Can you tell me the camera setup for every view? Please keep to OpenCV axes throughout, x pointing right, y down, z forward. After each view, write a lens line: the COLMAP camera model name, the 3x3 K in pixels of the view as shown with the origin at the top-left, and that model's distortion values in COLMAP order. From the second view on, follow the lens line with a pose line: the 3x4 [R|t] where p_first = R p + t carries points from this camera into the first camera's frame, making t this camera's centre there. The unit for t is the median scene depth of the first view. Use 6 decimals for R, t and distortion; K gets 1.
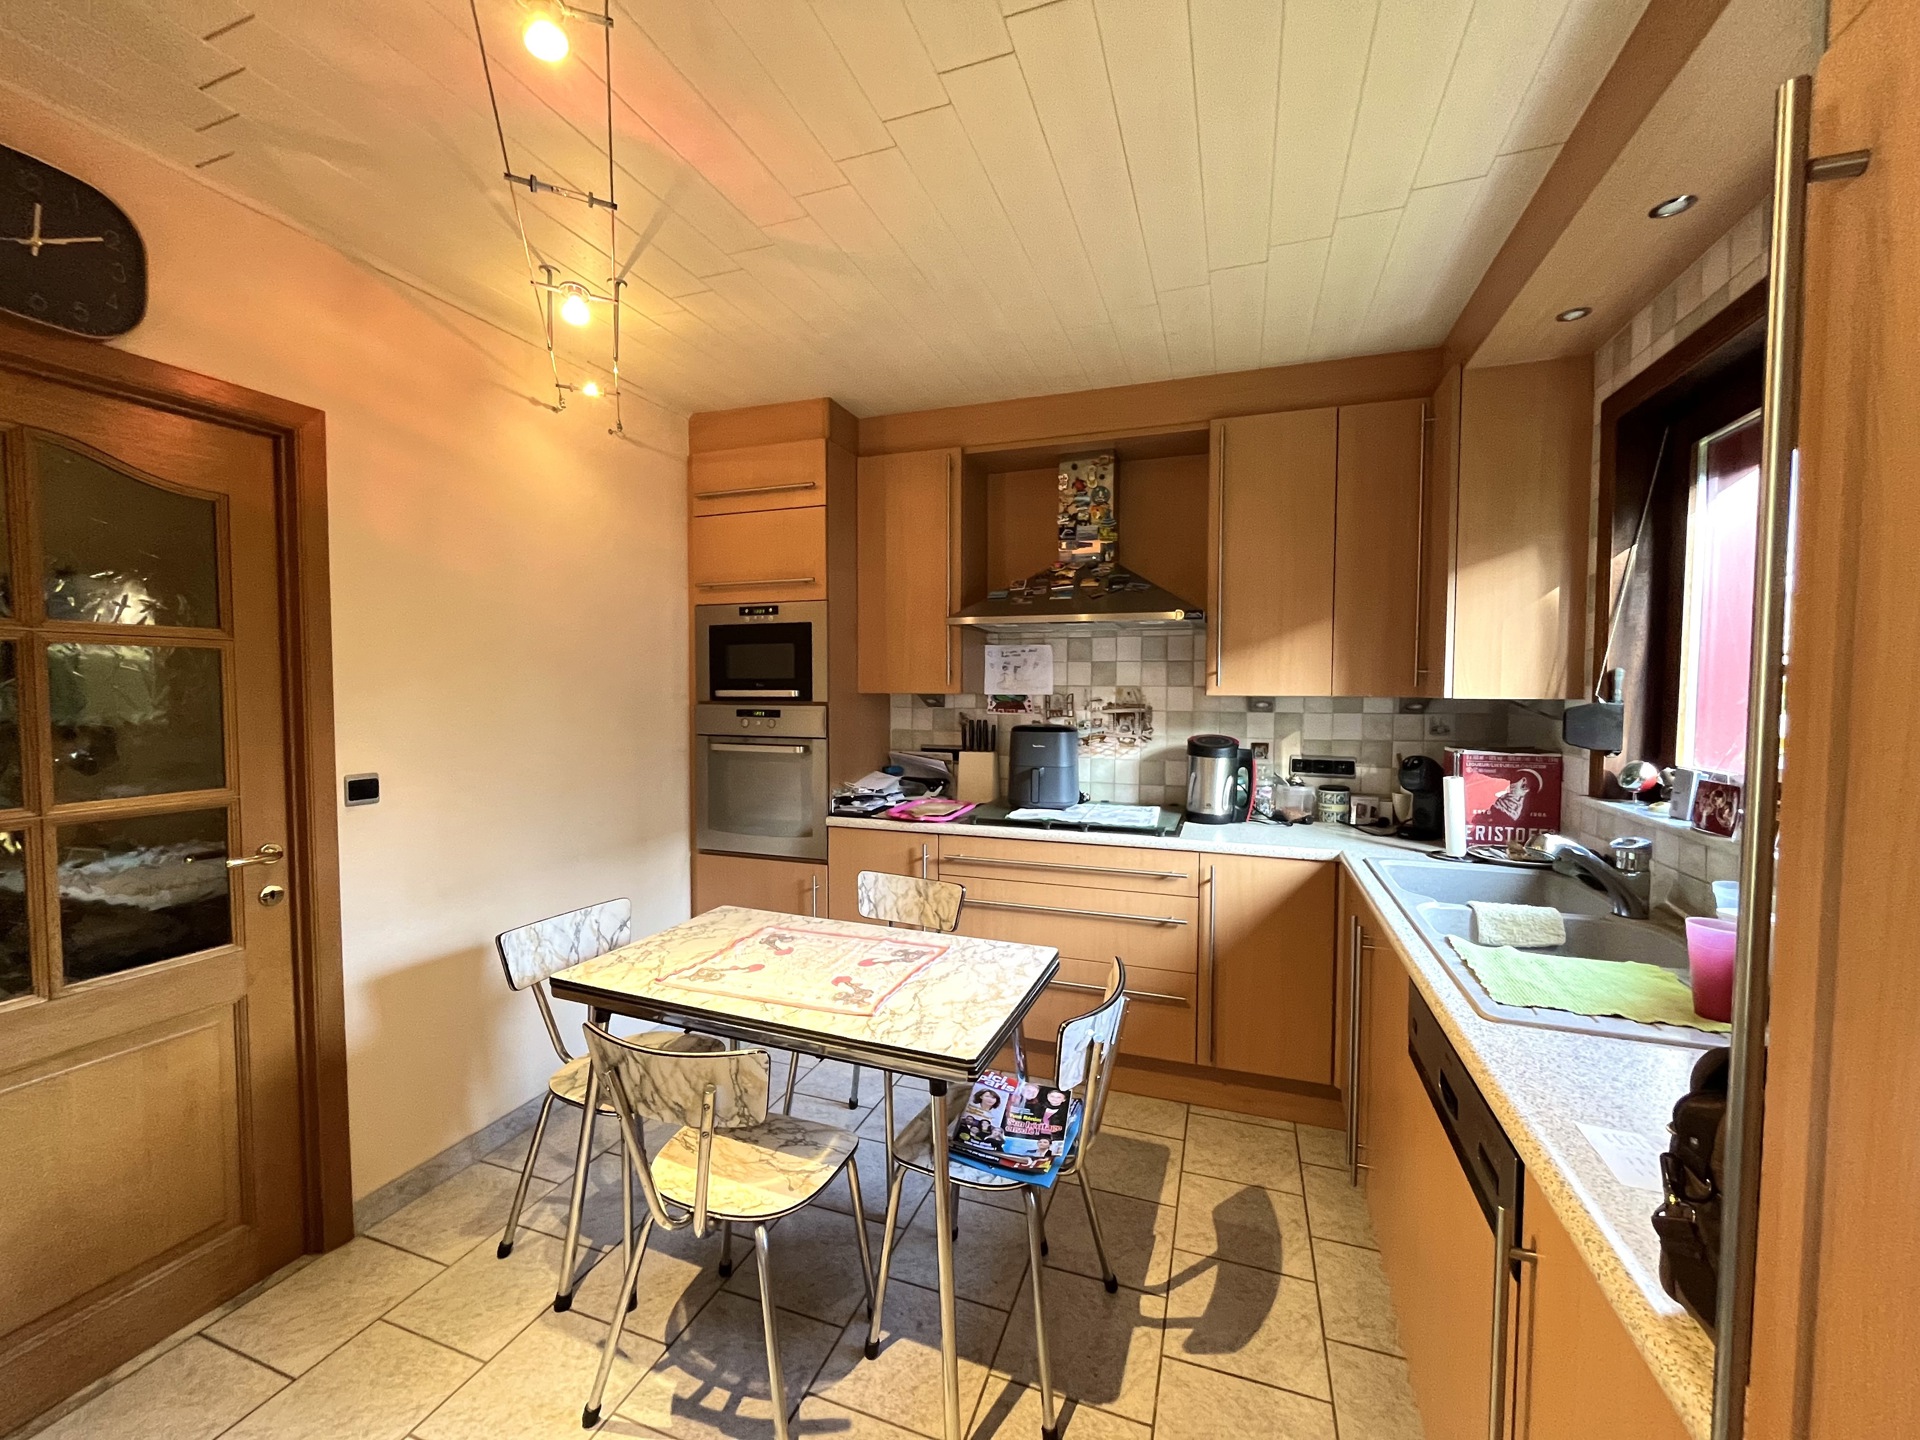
lens RADIAL K [[771.1, 0, 960.0], [0, 771.1, 720.0], [0, 0, 1]] dist [-0.003041, -0.000321]
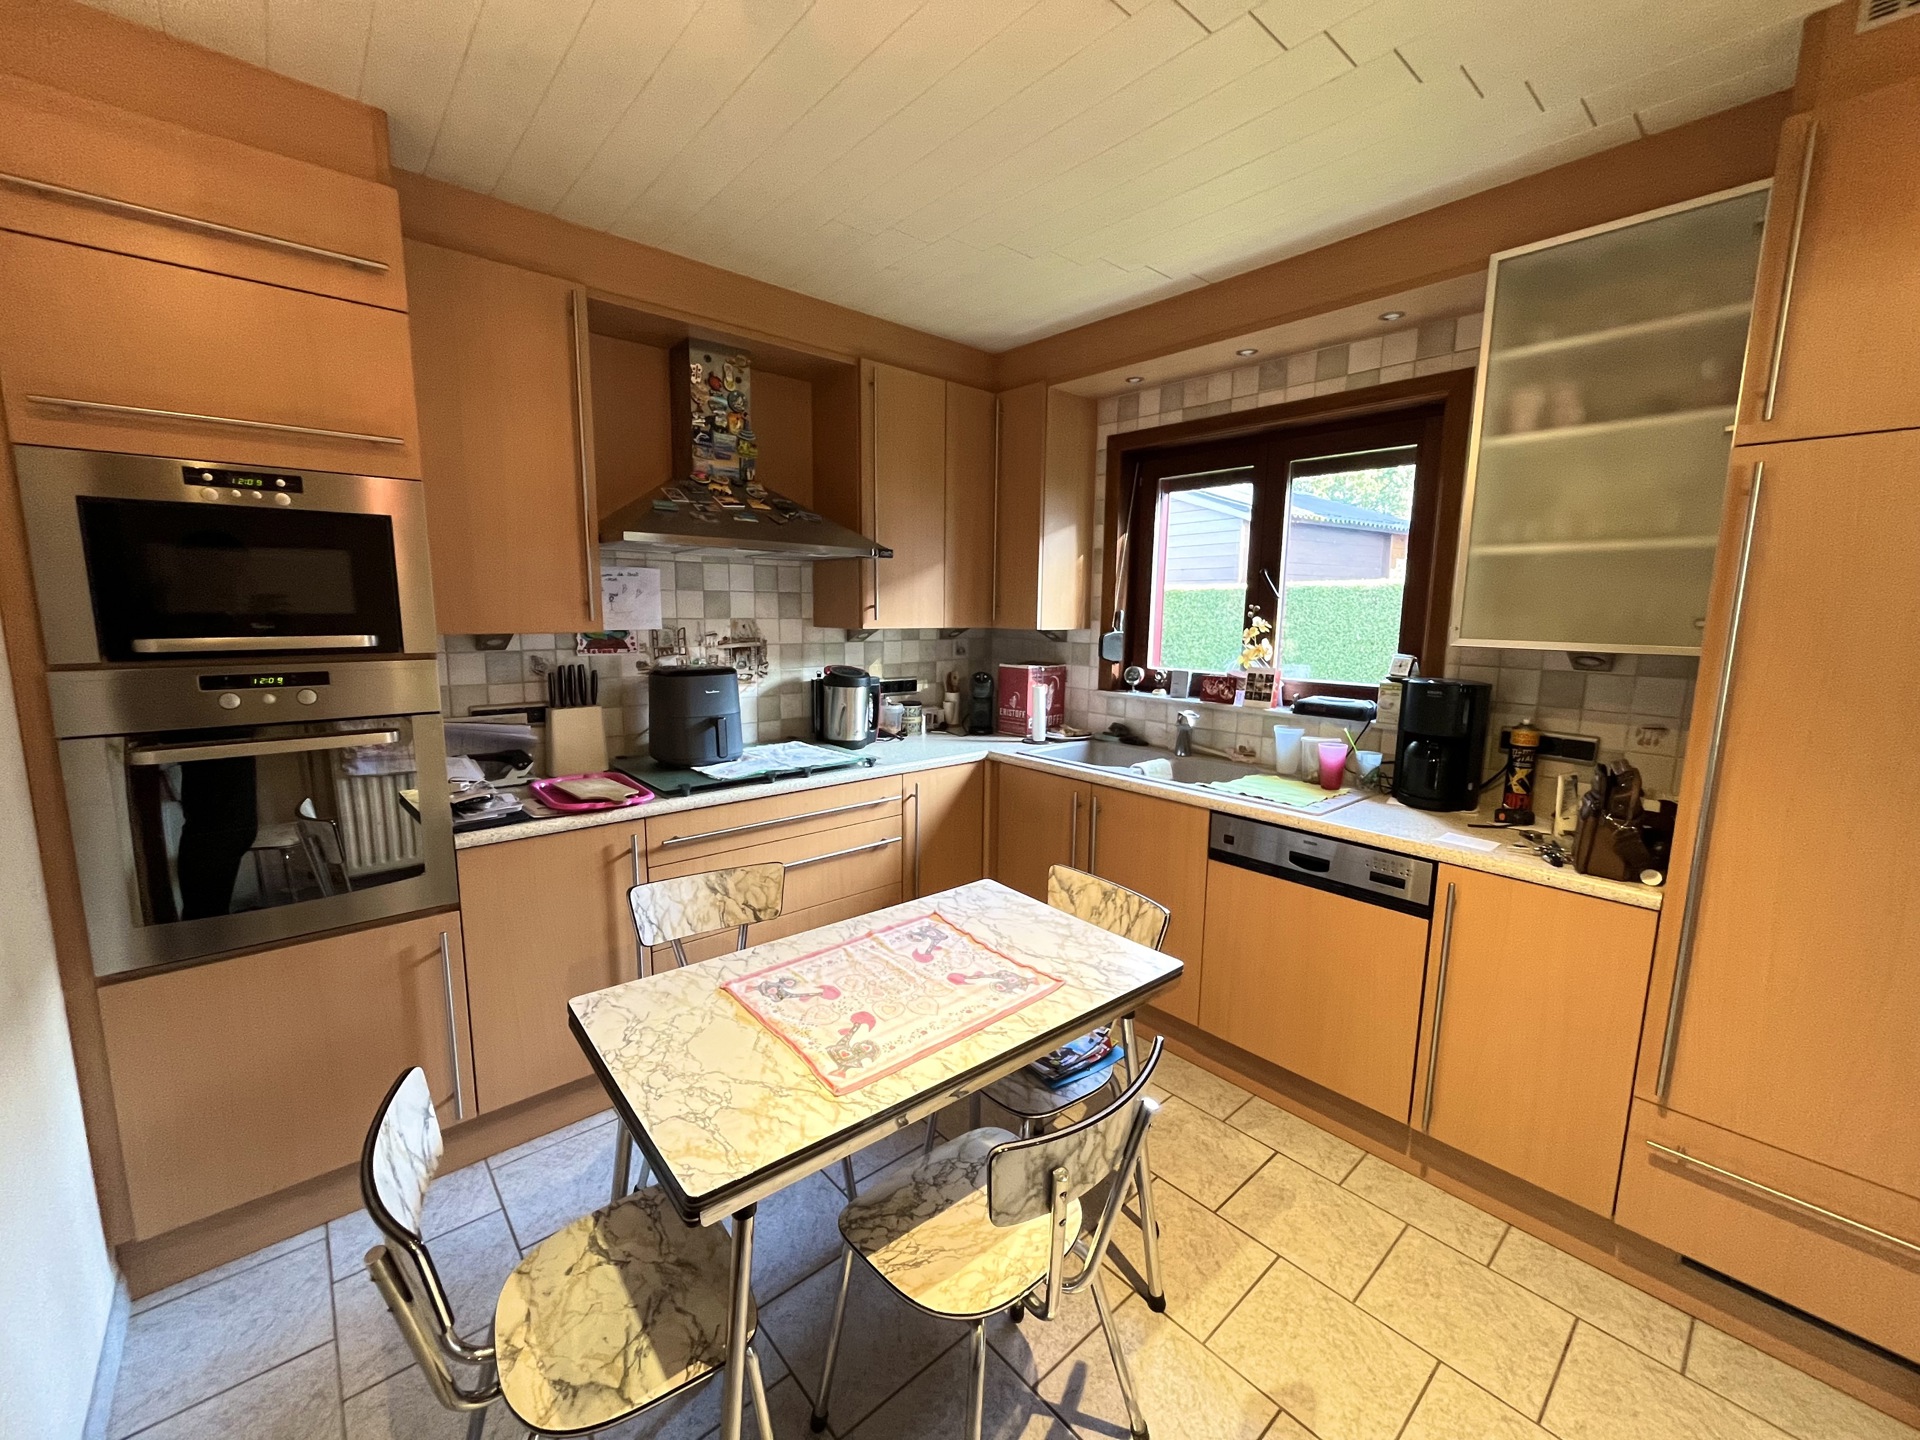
lens RADIAL K [[771.1, 0, 960.0], [0, 771.1, 720.0], [0, 0, 1]] dist [-0.003041, -0.000321]
pose [[0.481805, -0.126002, 0.867172, -0.515854], [0.026958, 0.991271, 0.129056, -0.038666], [-0.875864, -0.038803, 0.480996, 0.348514]]
